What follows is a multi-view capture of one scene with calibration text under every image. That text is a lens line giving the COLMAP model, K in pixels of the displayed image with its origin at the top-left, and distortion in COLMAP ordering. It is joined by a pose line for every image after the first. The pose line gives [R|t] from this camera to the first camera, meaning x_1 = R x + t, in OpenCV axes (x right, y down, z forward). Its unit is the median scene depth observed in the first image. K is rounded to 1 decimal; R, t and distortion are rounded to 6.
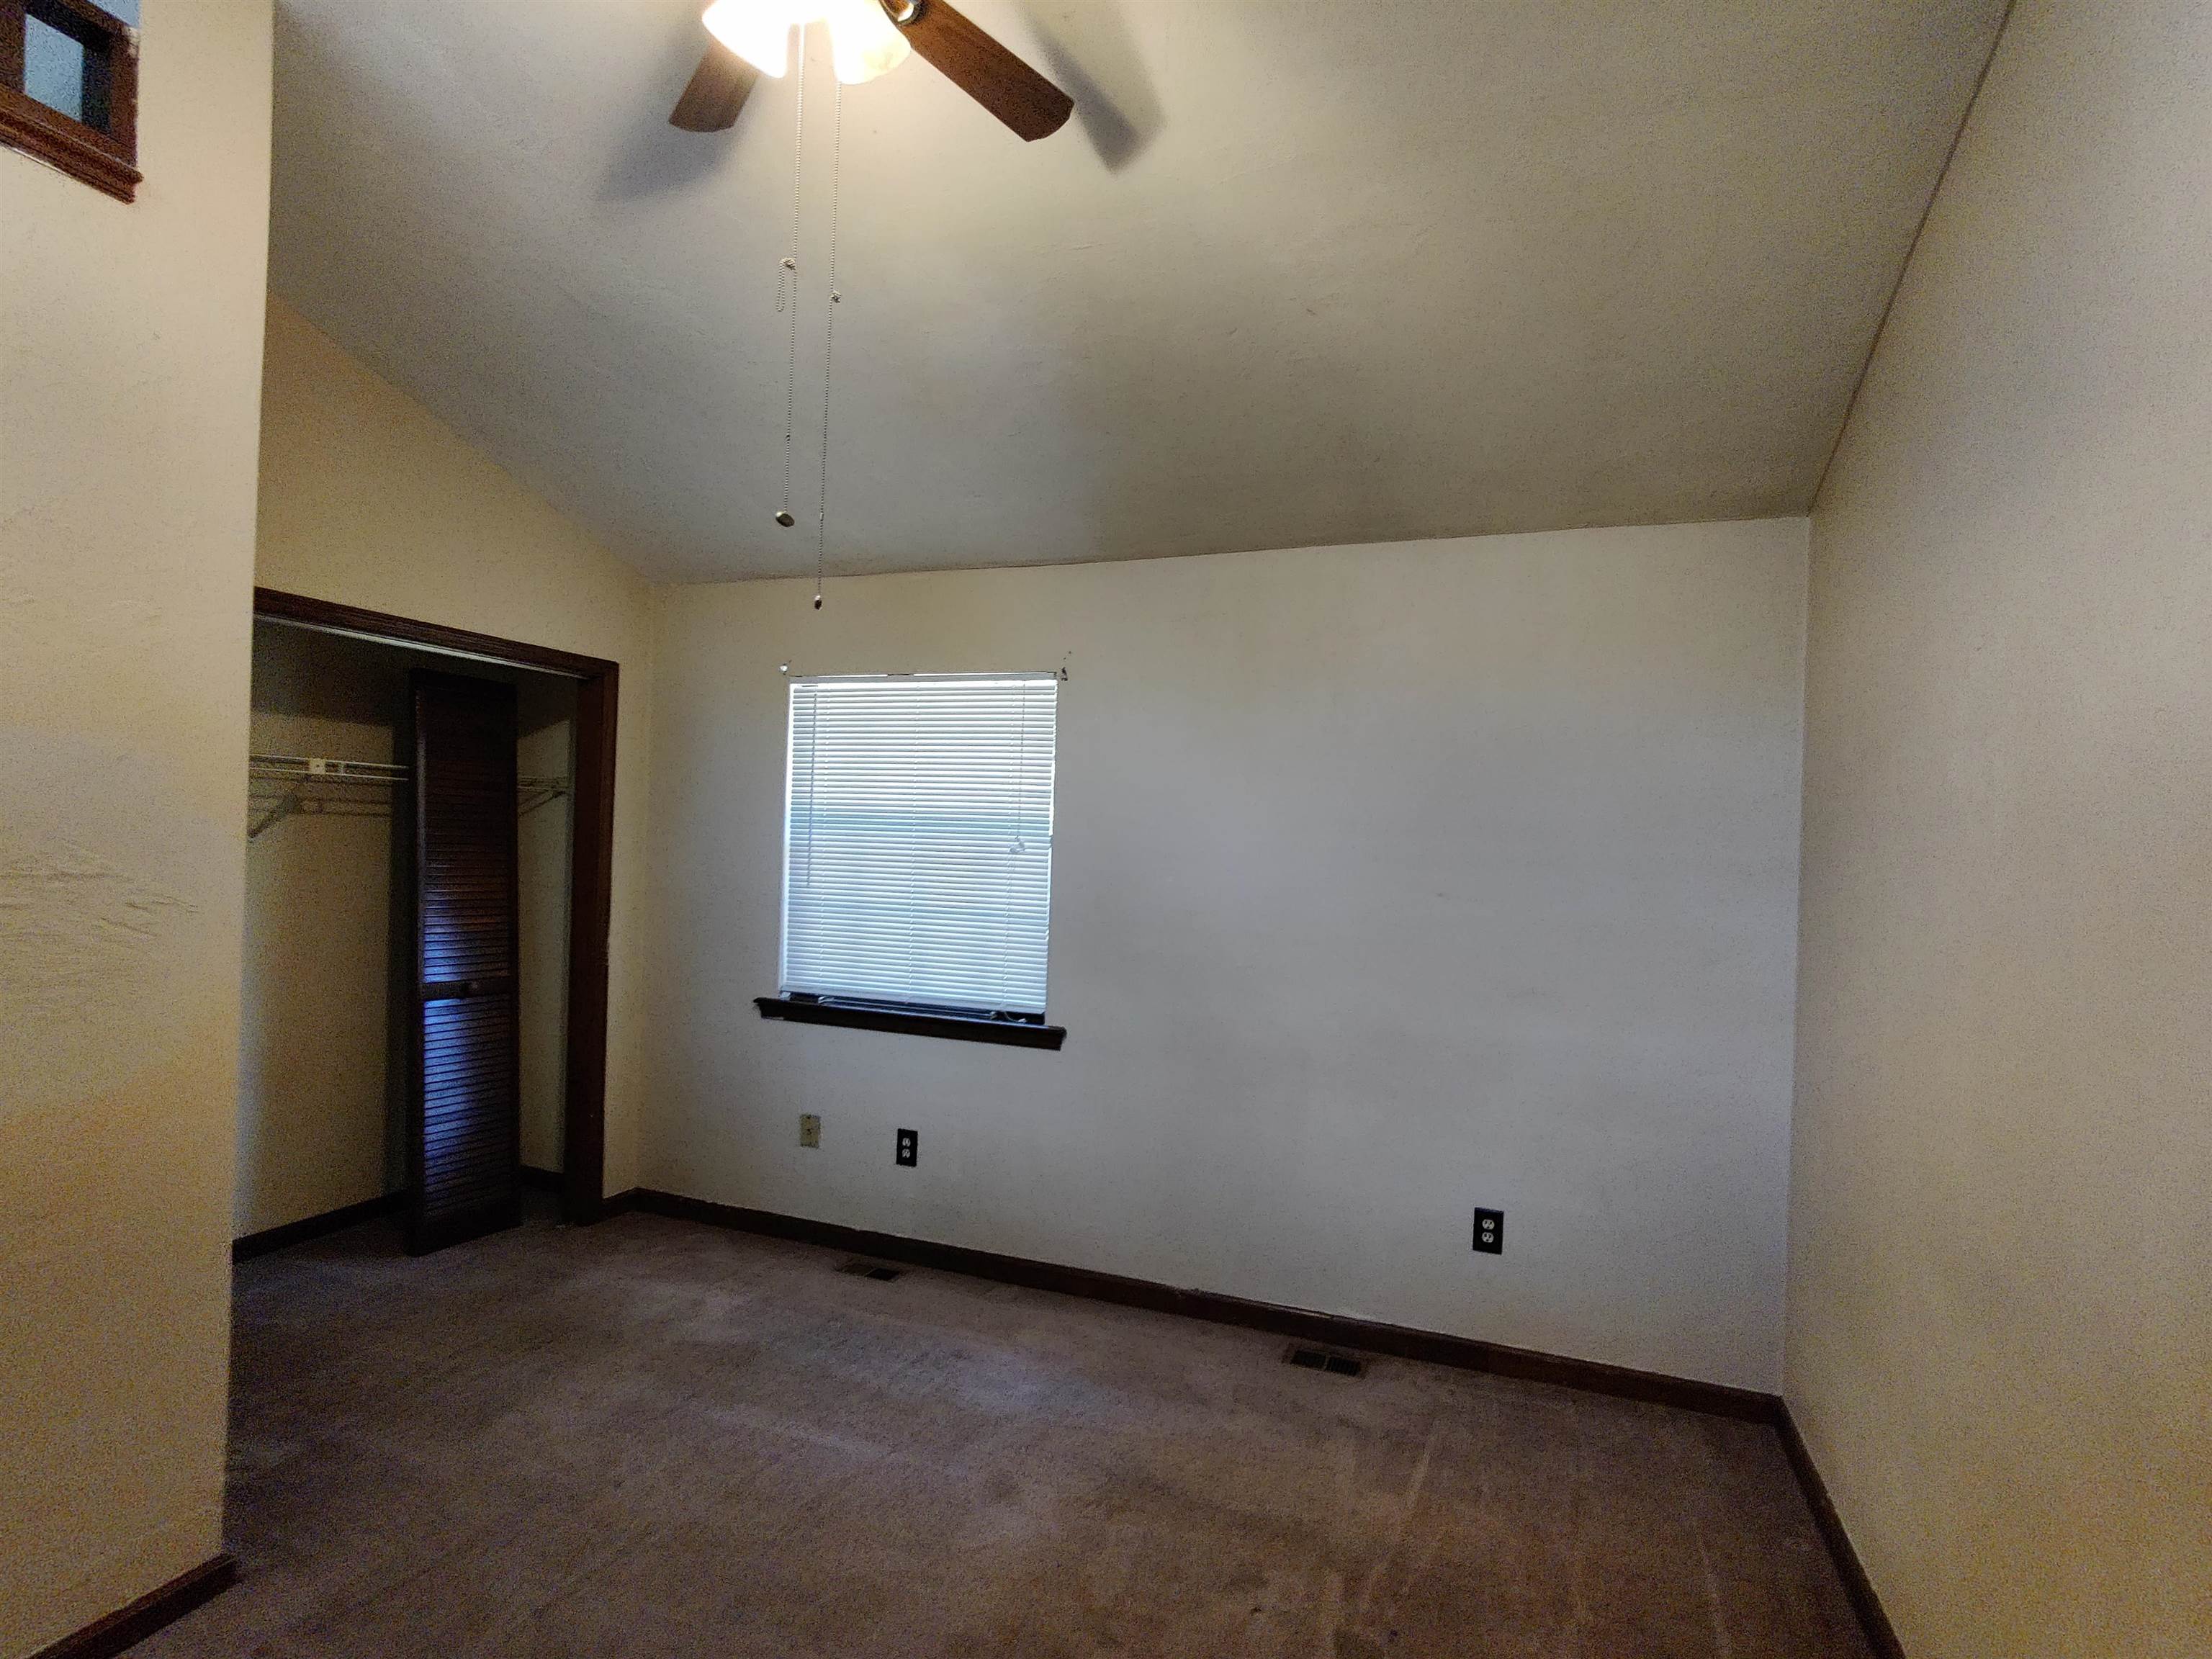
lens RADIAL K [[994.5, 0, 1164.5], [0, 994.5, 828.9], [0, 0, 1]] dist [0.001426, 0.000202]
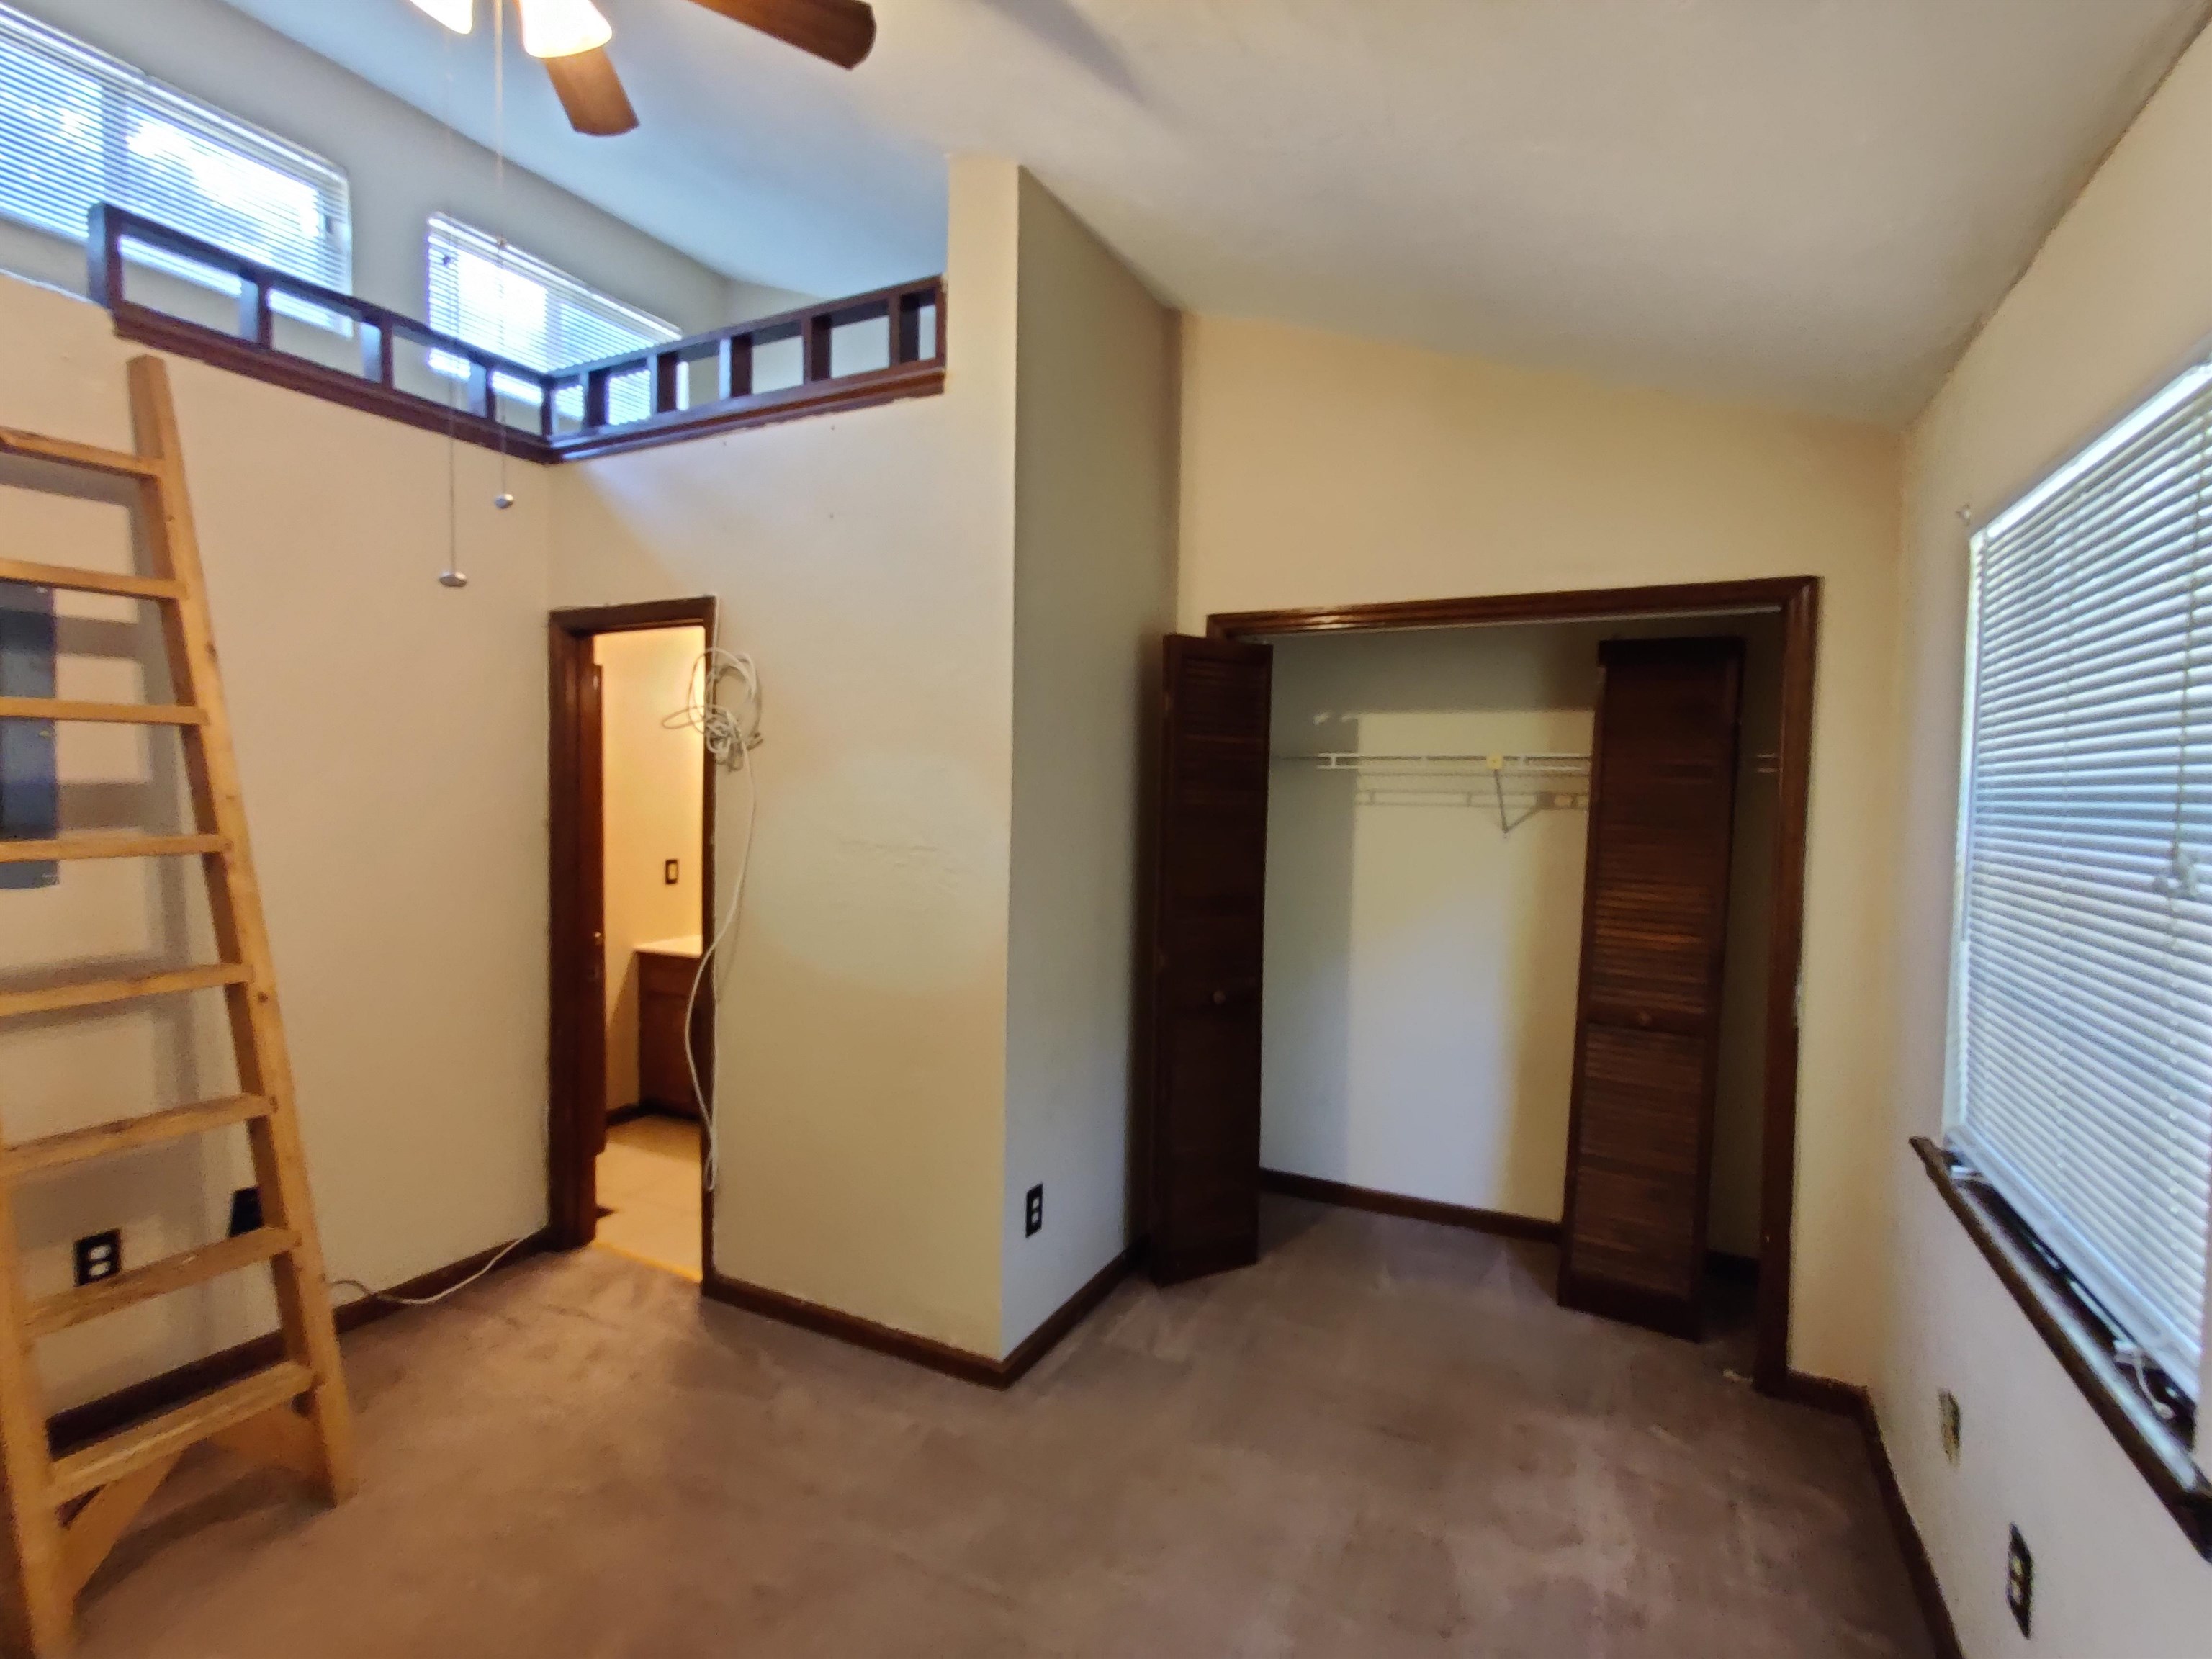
lens RADIAL K [[1086.4, 0, 1113.5], [0, 1086.4, 828.2], [0, 0, 1]] dist [0.003101, 0.000112]
pose [[-0.120340, 0.001325, -0.992732, 0.266709], [-0.007770, 0.999967, 0.002276, 0.004716], [0.992702, 0.007988, -0.120326, 0.733451]]
